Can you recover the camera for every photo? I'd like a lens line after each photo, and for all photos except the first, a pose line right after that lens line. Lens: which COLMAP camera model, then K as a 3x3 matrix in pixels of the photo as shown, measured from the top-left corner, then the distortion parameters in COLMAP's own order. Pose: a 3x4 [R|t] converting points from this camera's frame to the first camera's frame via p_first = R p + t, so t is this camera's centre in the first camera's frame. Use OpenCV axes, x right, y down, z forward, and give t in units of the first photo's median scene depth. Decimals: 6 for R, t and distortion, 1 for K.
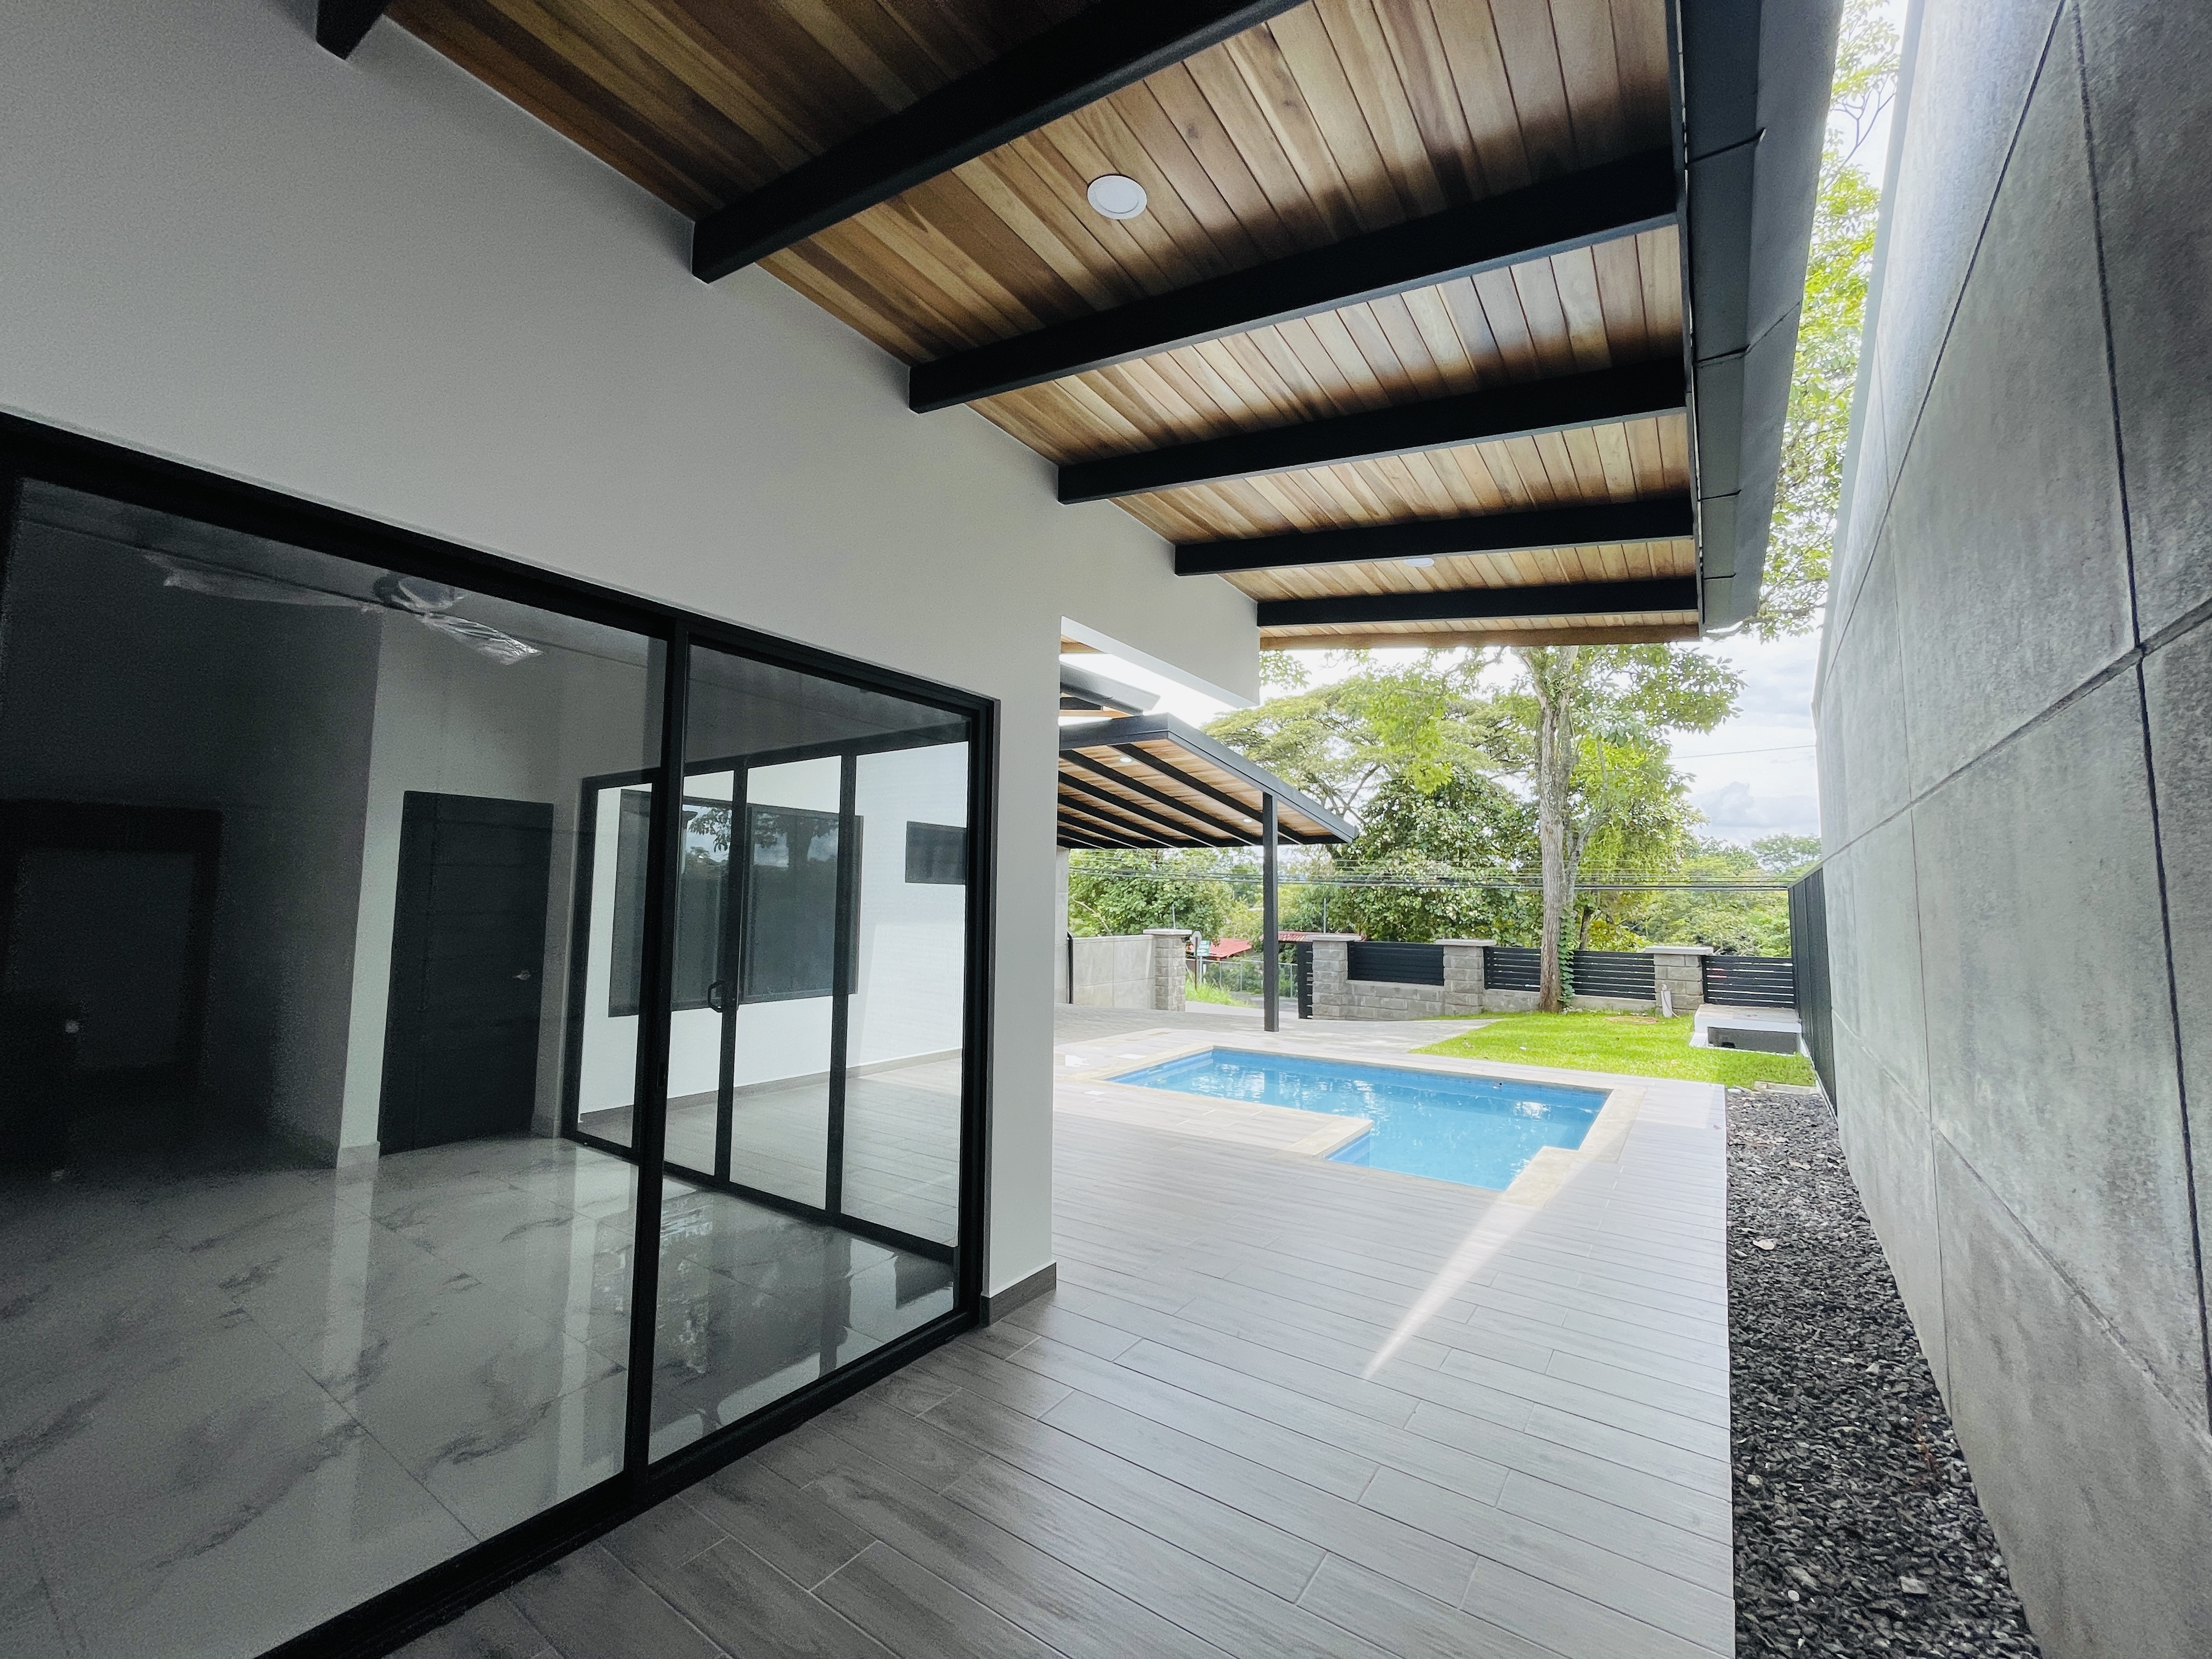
lens RADIAL K [[893.7, 0, 1100.9], [0, 893.7, 821.7], [0, 0, 1]] dist [0.002110, -0.000136]
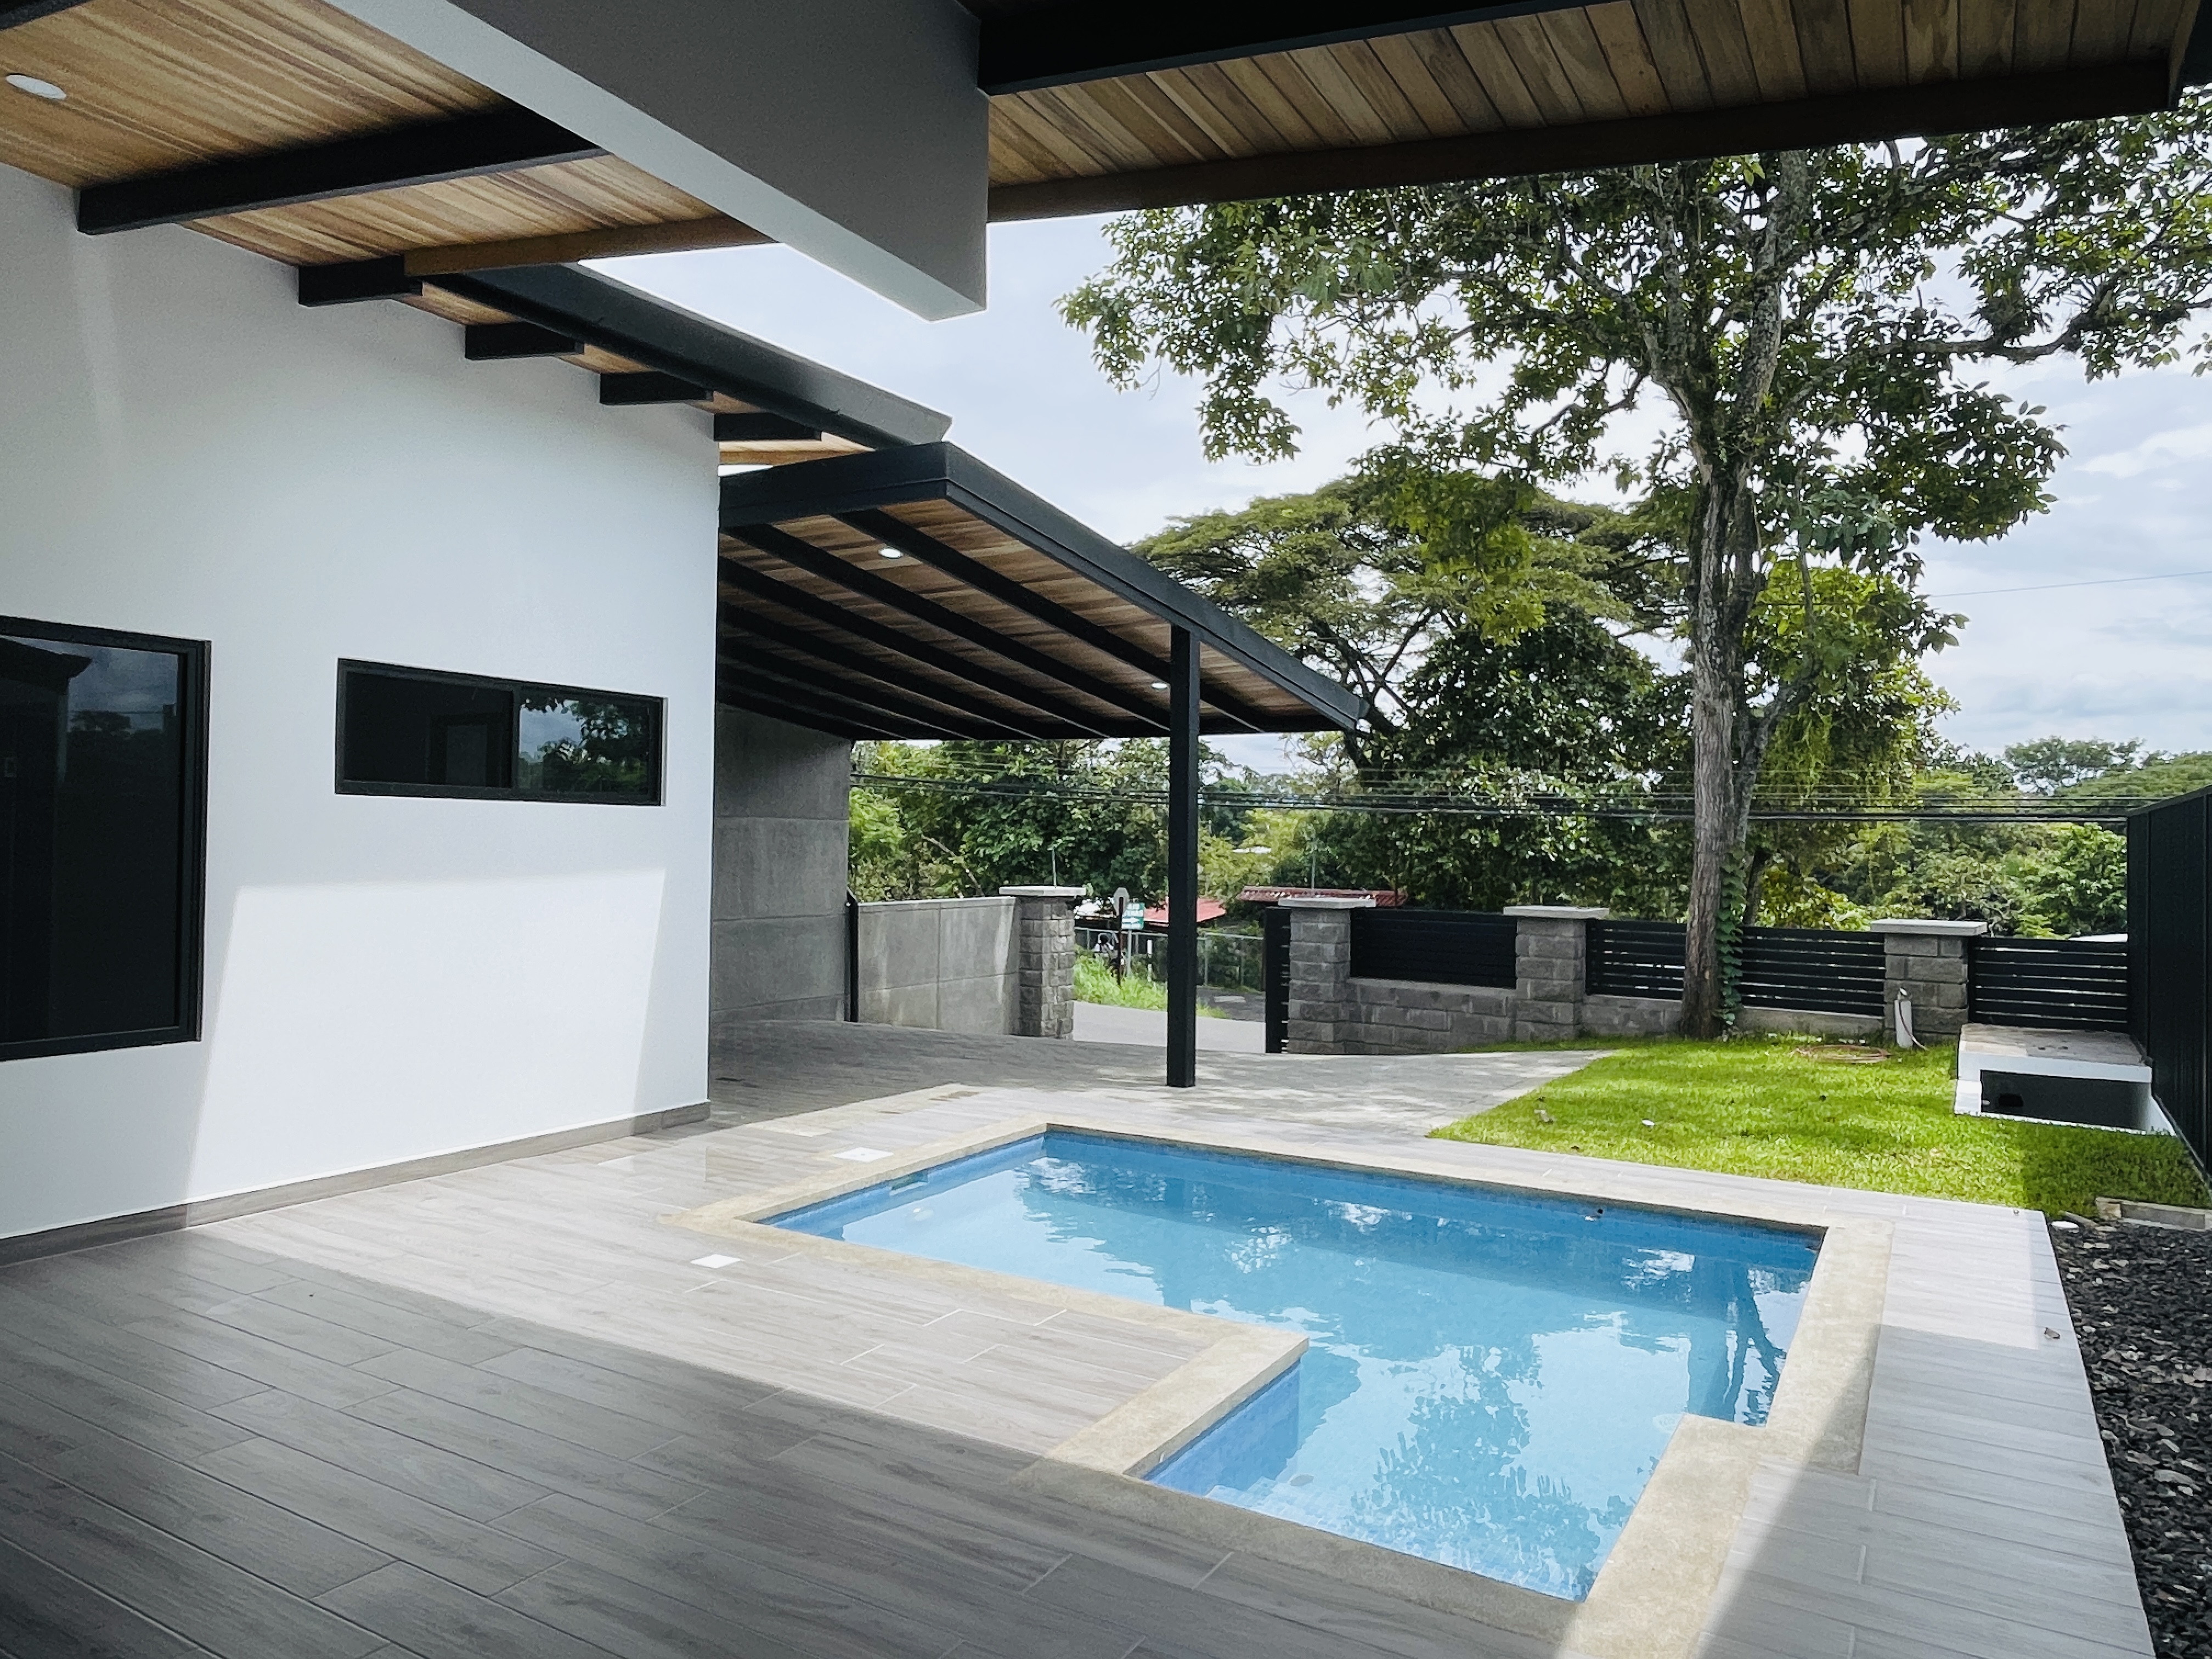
lens RADIAL K [[1424.6, 0, 1101.0], [0, 1424.6, 804.8], [0, 0, 1]] dist [0.001846, -0.002159]
pose [[0.997779, 0.005009, 0.066425, 0.061372], [-0.009407, 0.997772, 0.066052, 0.011676], [-0.065946, -0.066530, 0.995603, 0.129660]]
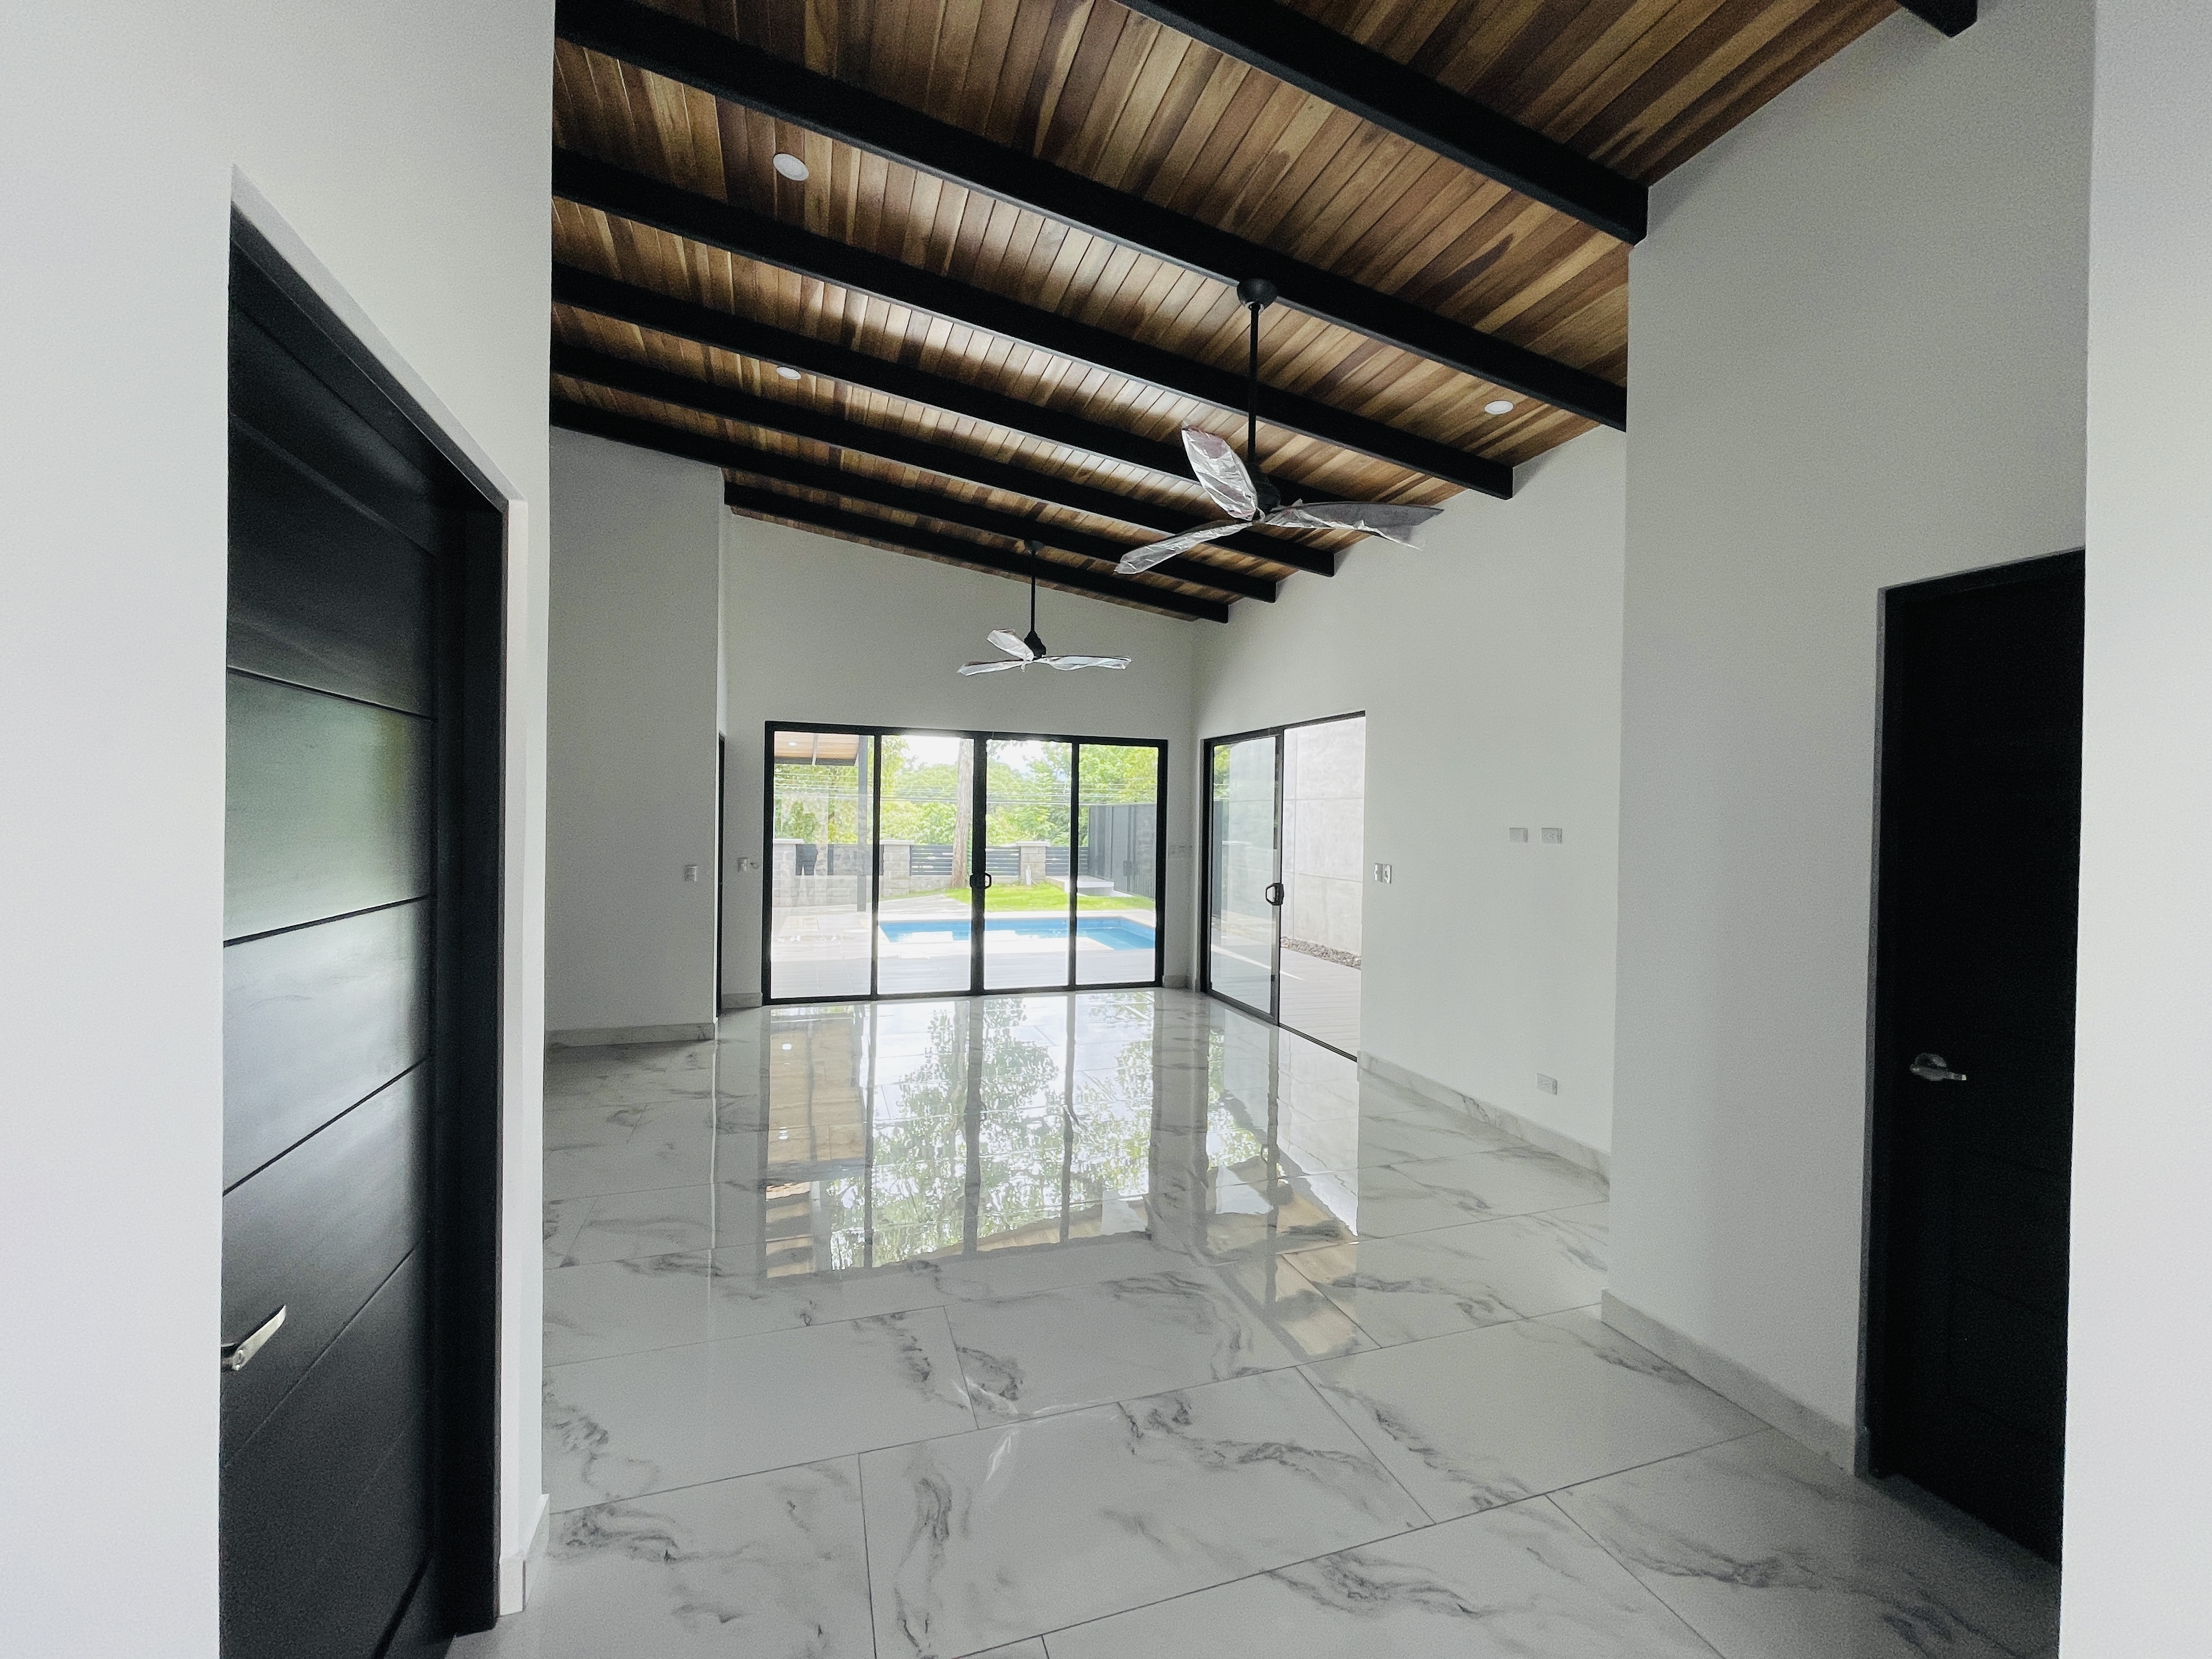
lens RADIAL K [[893.7, 0, 1107.1], [0, 893.7, 828.2], [0, 0, 1]] dist [0.002110, -0.000136]
pose [[0.593259, -0.008828, 0.804963, -0.458904], [-0.086274, 0.993484, 0.074480, -0.012610], [-0.800375, -0.113633, 0.588632, -0.038499]]
